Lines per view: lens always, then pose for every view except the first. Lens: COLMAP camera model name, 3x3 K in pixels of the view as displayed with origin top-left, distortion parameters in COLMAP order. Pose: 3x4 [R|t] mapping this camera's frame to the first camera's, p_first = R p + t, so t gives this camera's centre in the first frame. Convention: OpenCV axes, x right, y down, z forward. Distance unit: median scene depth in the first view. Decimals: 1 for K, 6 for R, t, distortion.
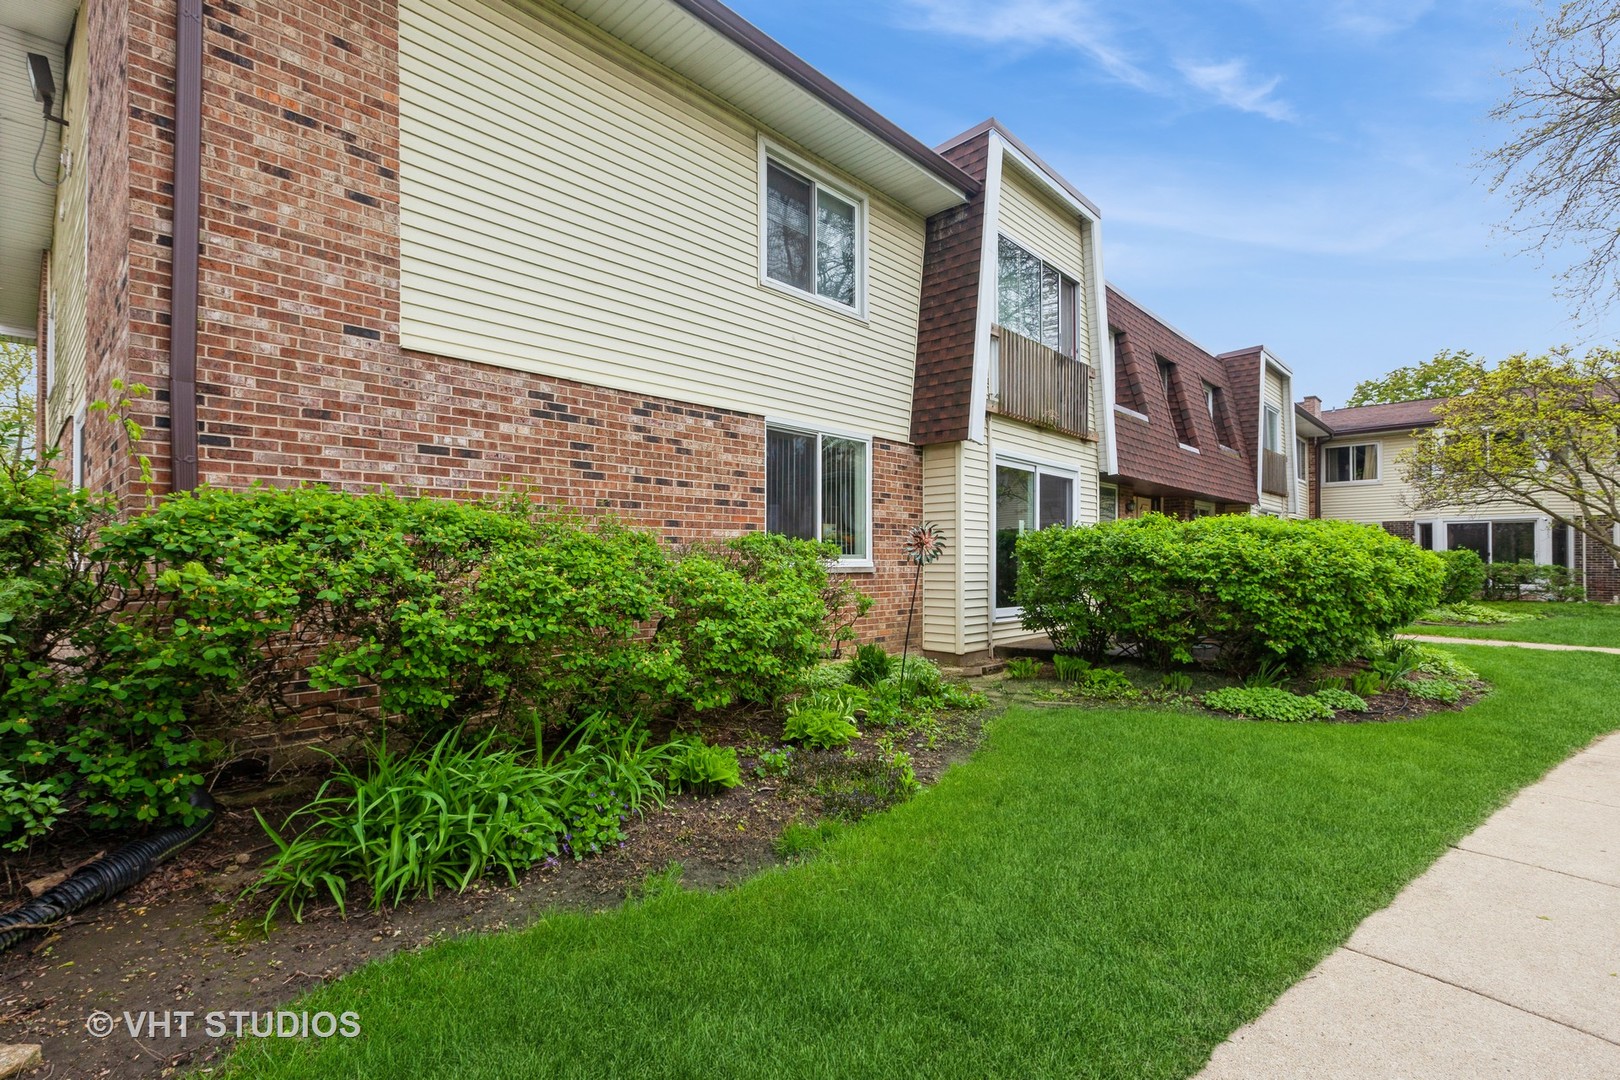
lens RADIAL K [[730.9, 0, 846.0], [0, 730.9, 560.8], [0, 0, 1]] dist [-0.002702, -0.001827]
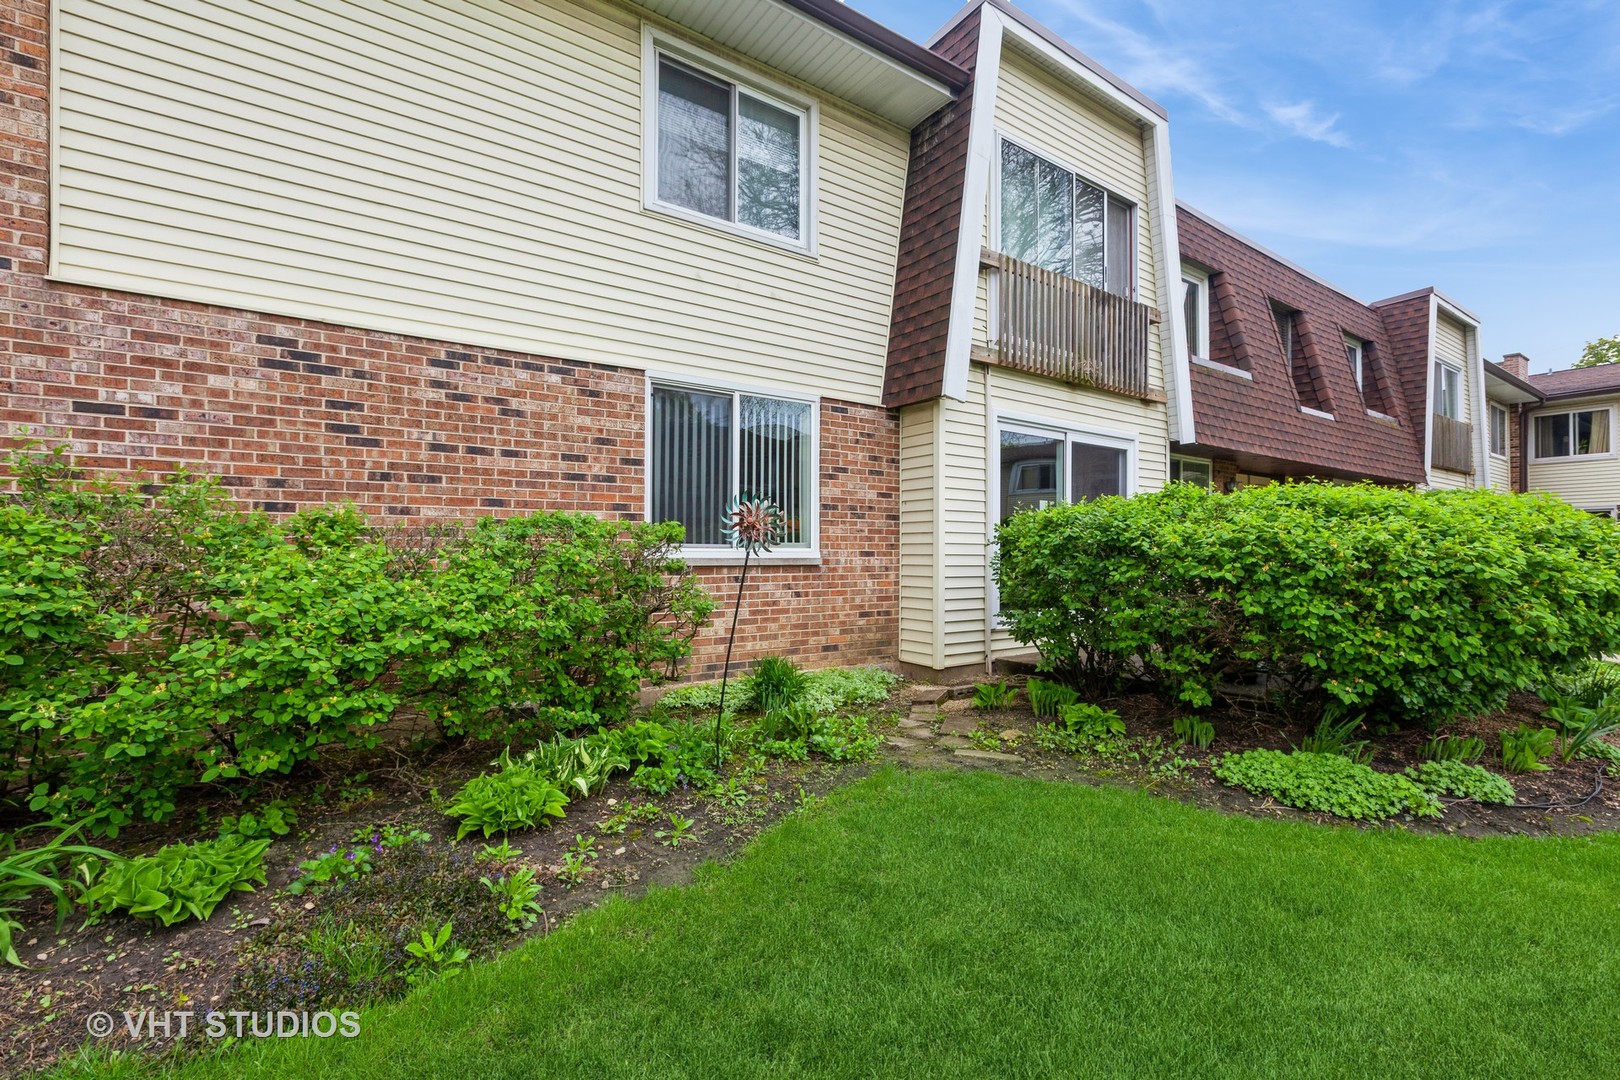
lens RADIAL K [[730.9, 0, 803.9], [0, 730.9, 549.9], [0, 0, 1]] dist [-0.002702, -0.001827]
pose [[0.977784, 0.001941, -0.209604, 0.201472], [-0.002527, 0.999994, -0.002527, 0.001424], [0.209598, 0.003001, 0.977783, 0.220964]]
